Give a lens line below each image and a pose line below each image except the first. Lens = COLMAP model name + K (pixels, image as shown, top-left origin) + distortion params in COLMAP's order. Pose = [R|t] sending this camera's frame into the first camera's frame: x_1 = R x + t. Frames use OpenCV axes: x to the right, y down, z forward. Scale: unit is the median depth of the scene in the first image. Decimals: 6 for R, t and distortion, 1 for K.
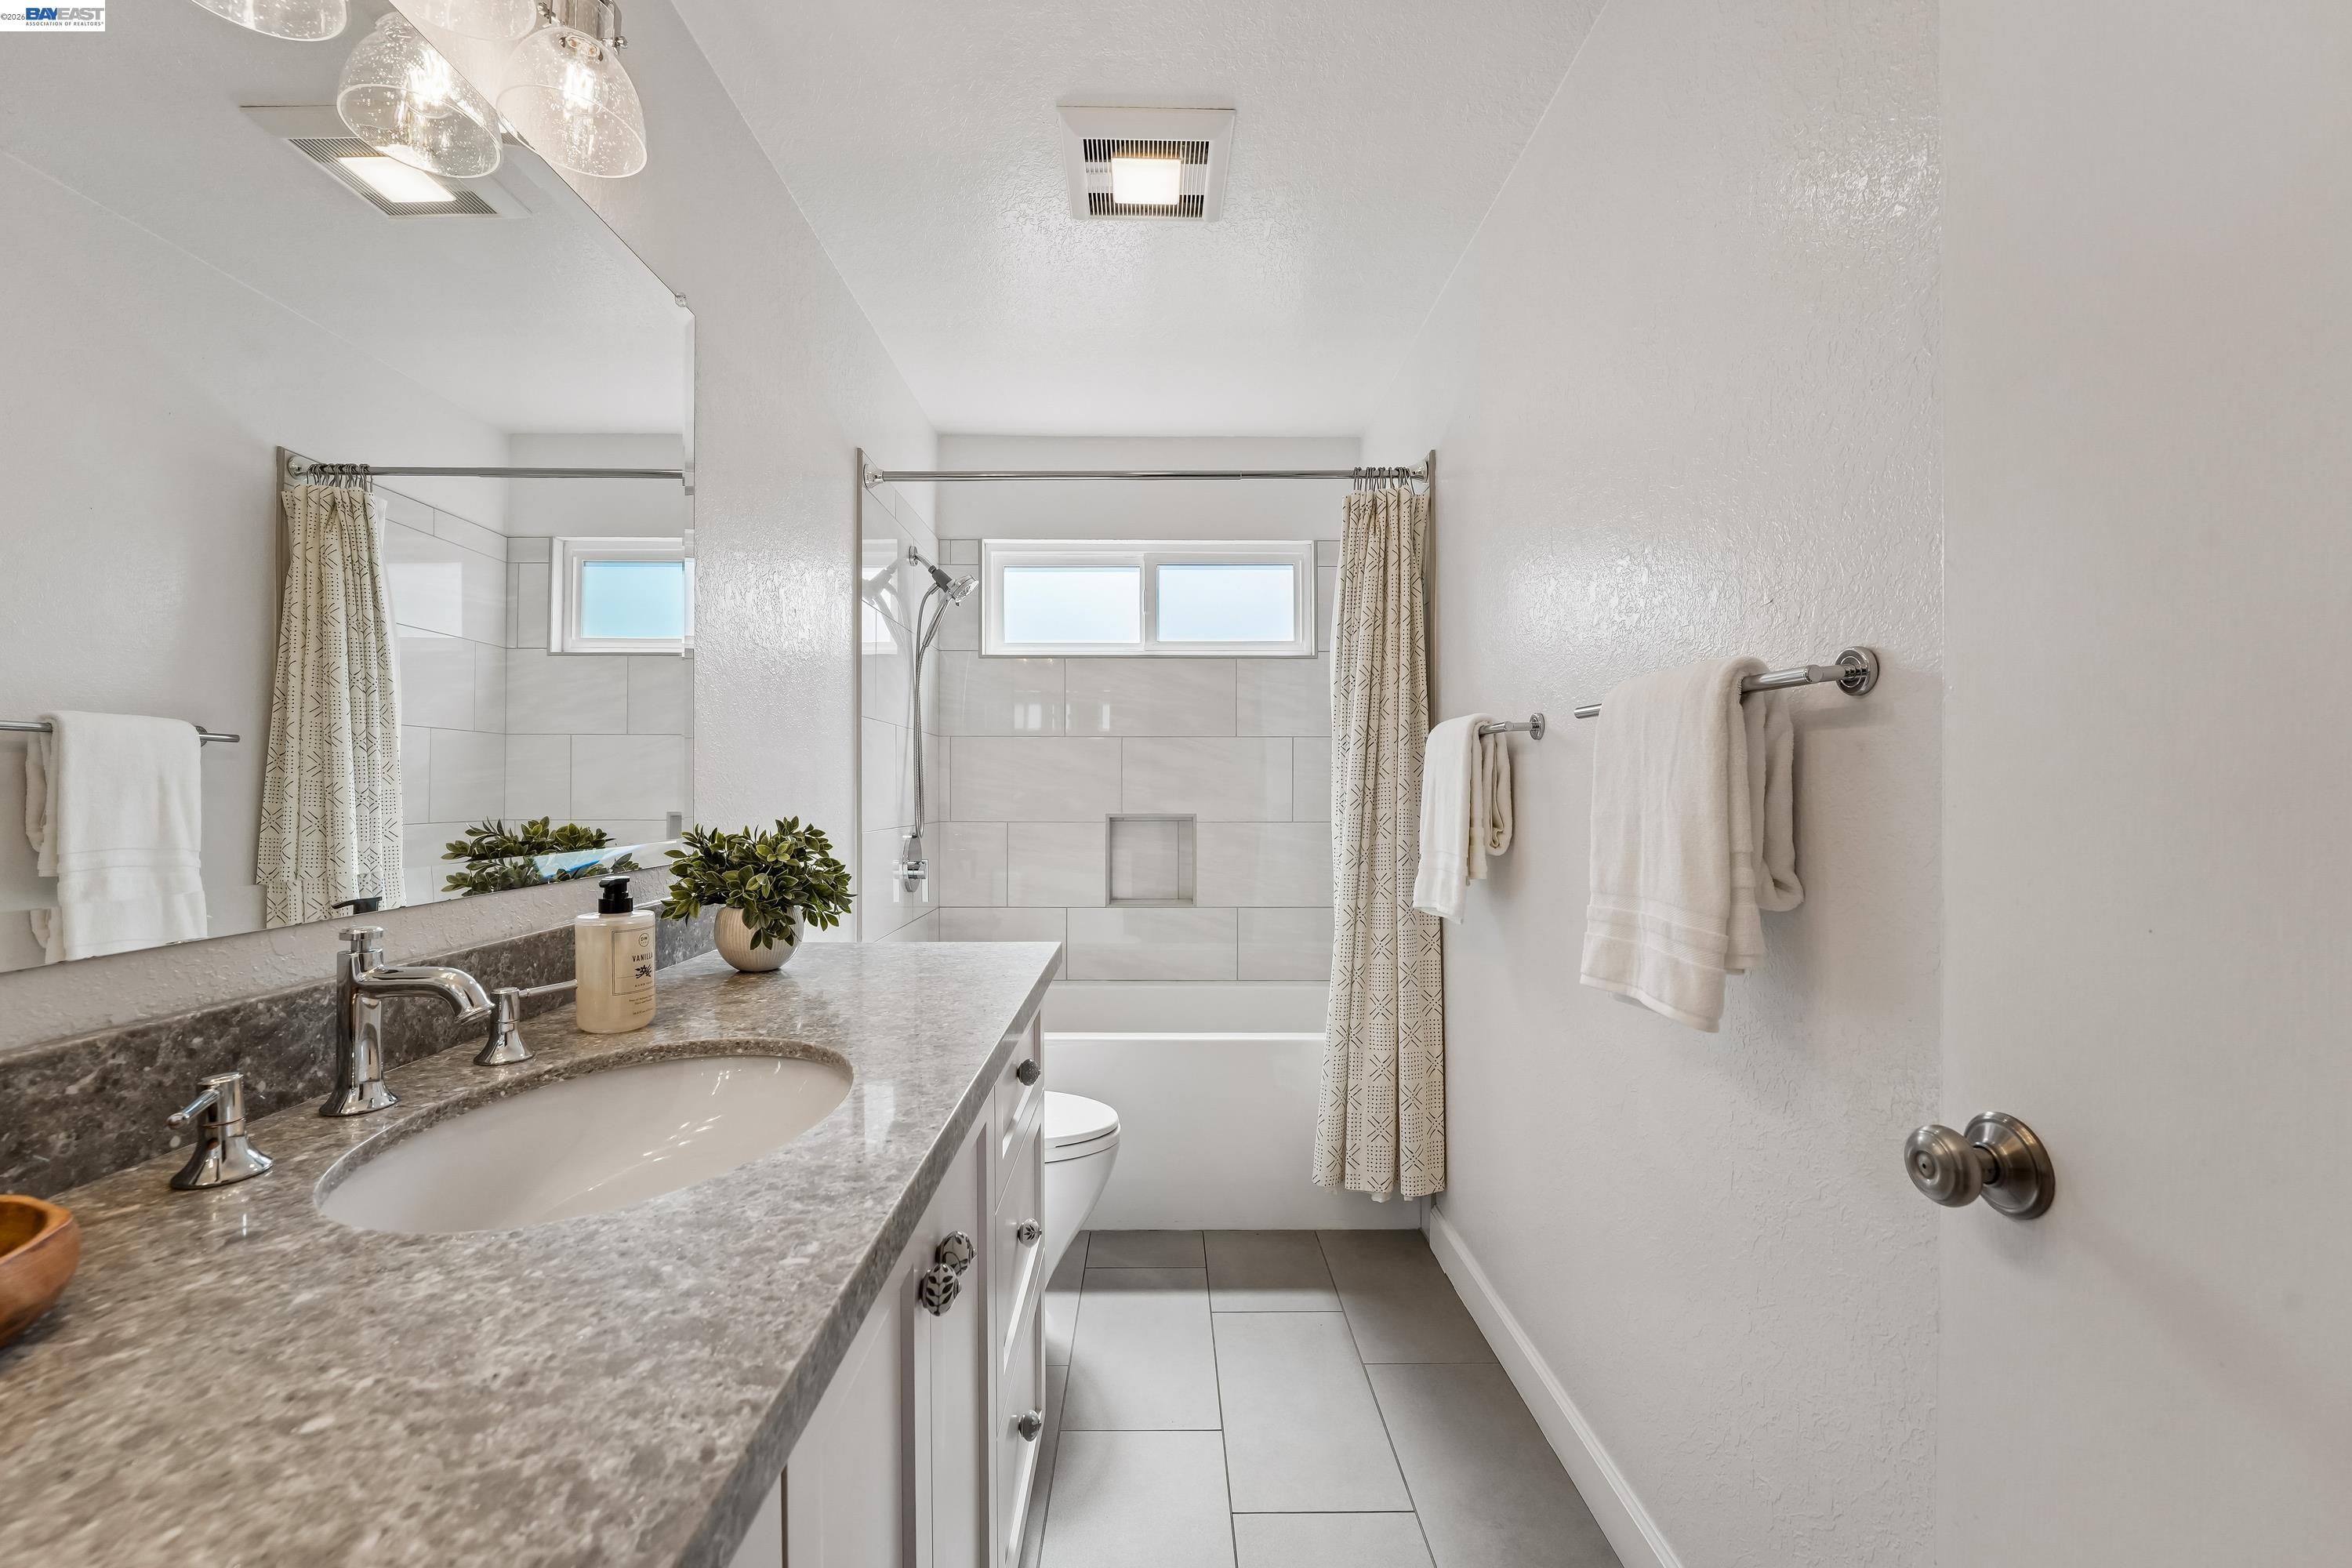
lens RADIAL K [[951.4, 0, 1167.0], [0, 951.4, 781.6], [0, 0, 1]] dist [-0.011781, 0.000715]
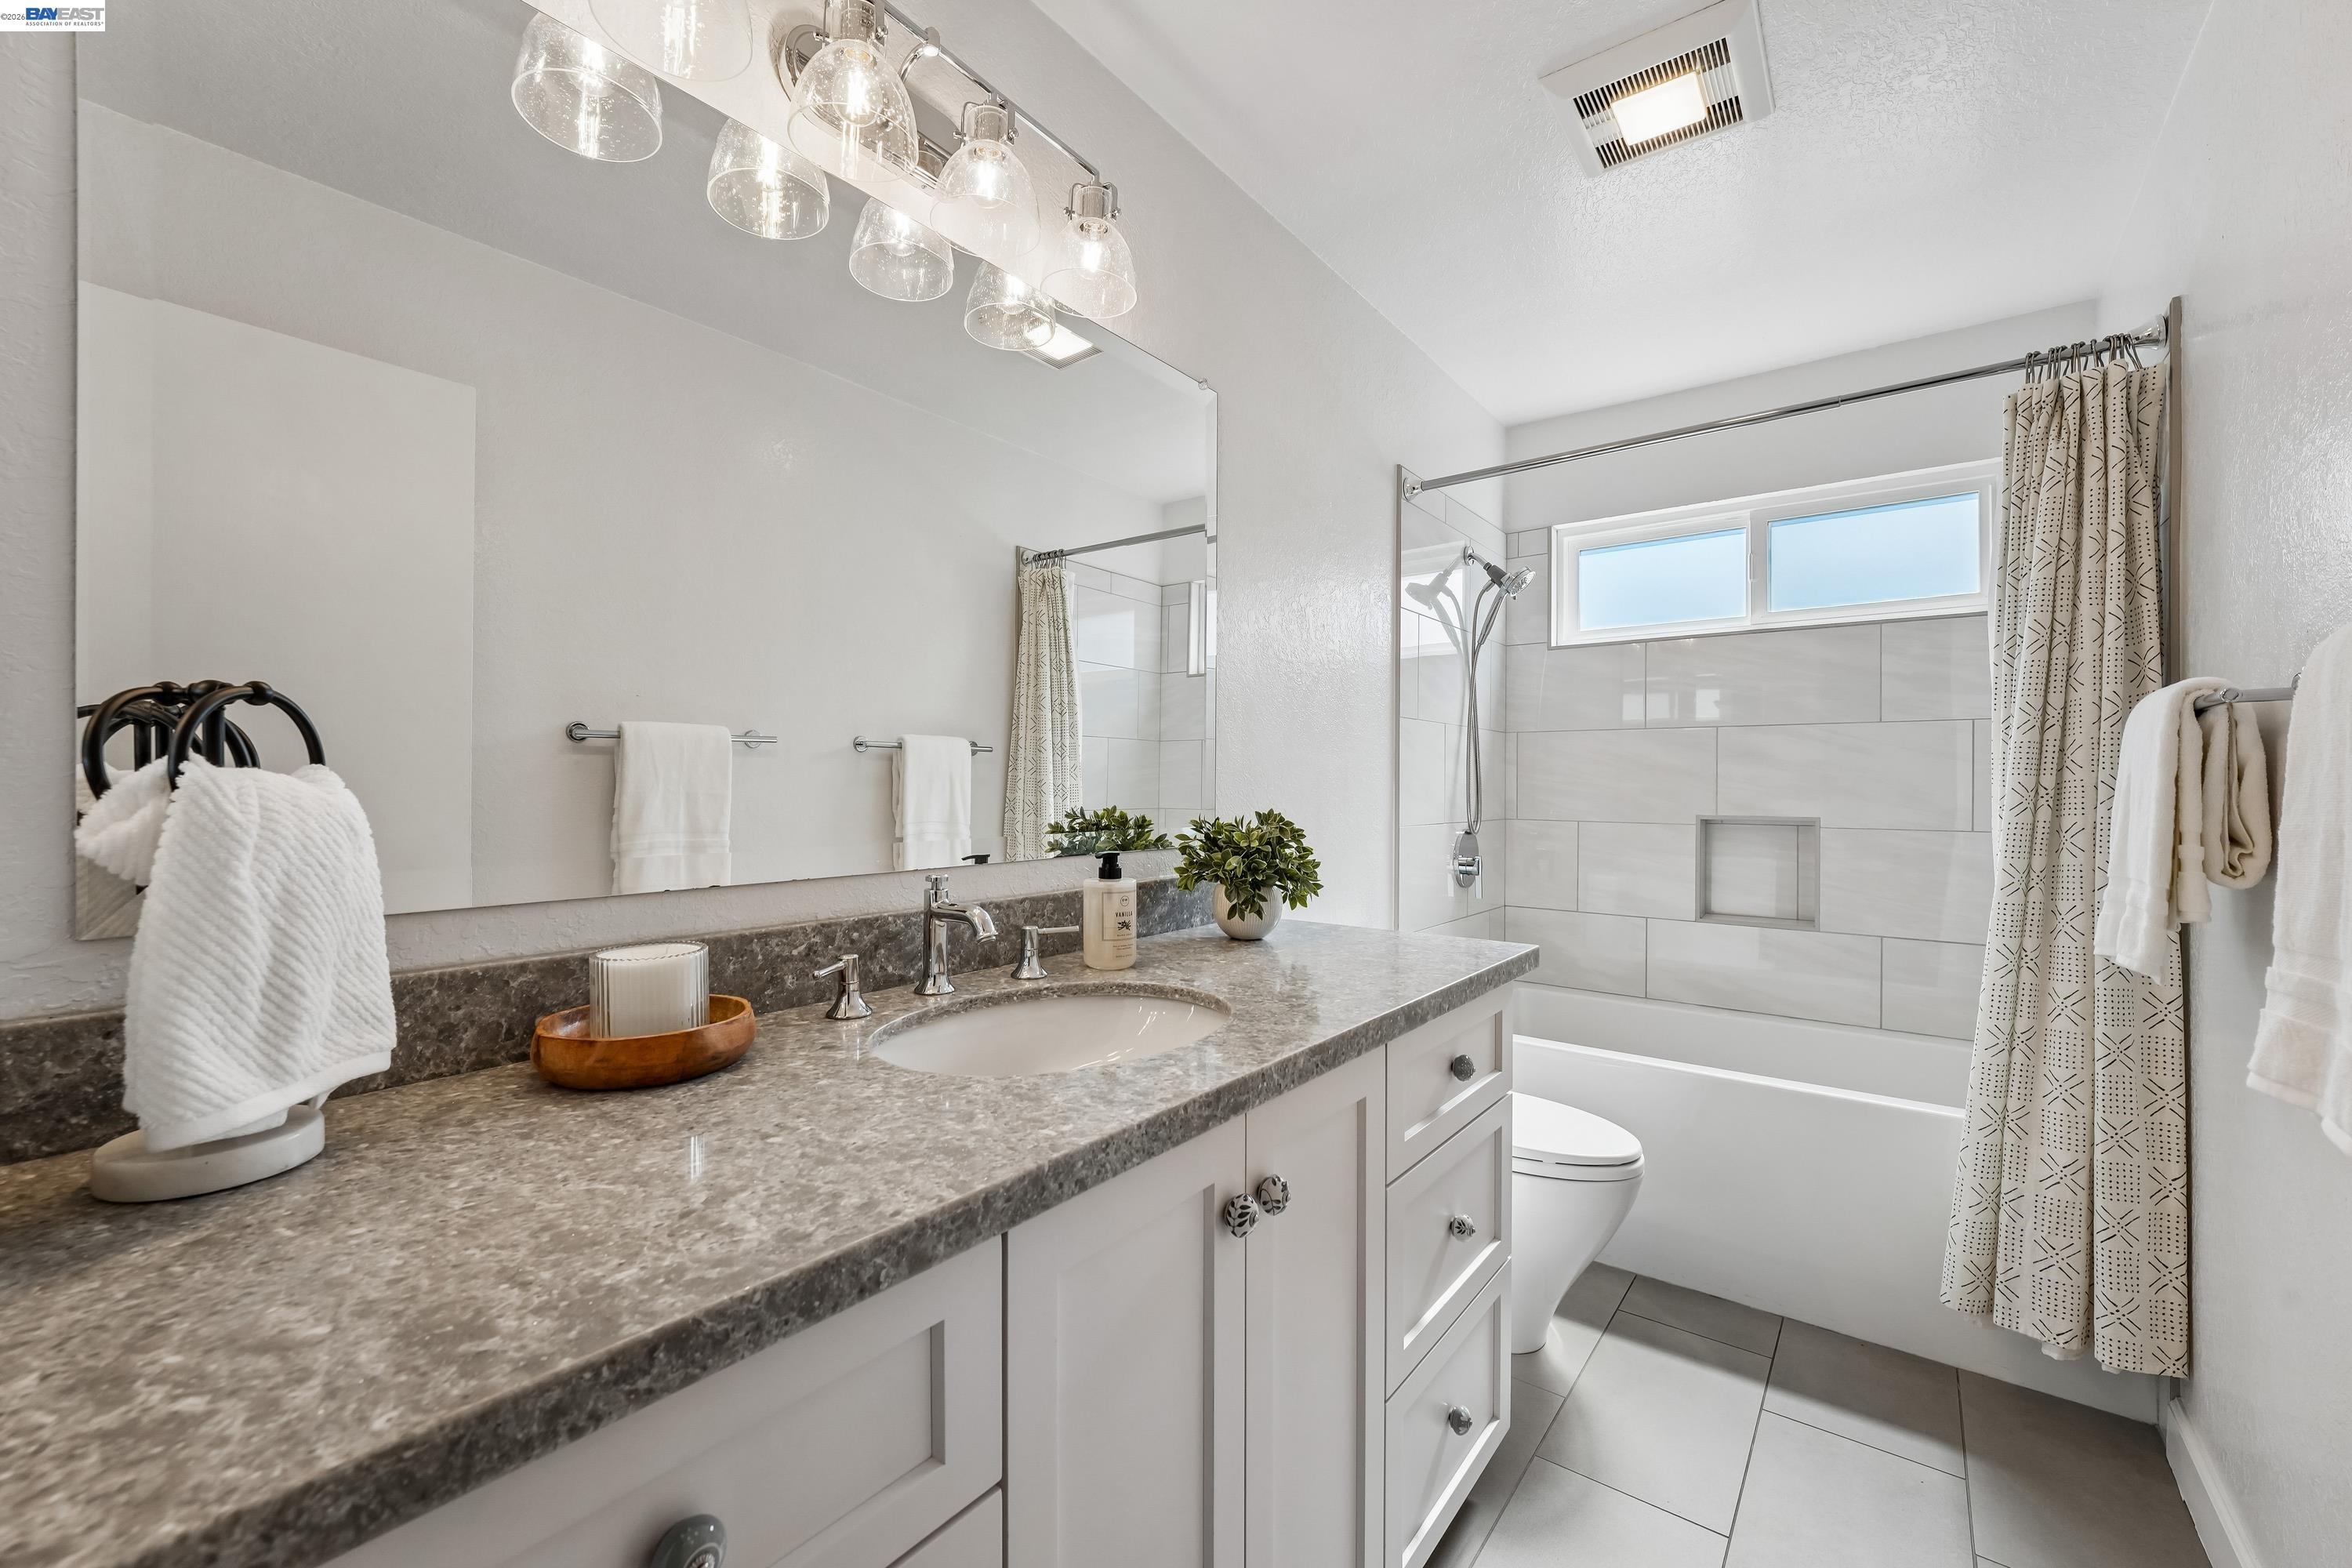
lens RADIAL K [[949.9, 0, 1161.6], [0, 949.9, 769.8], [0, 0, 1]] dist [-0.010624, 0.000249]
pose [[0.777797, -0.005929, -0.628487, 0.146628], [0.000099, 0.999957, -0.009311, 0.000181], [0.628515, 0.007179, 0.777764, 0.011138]]
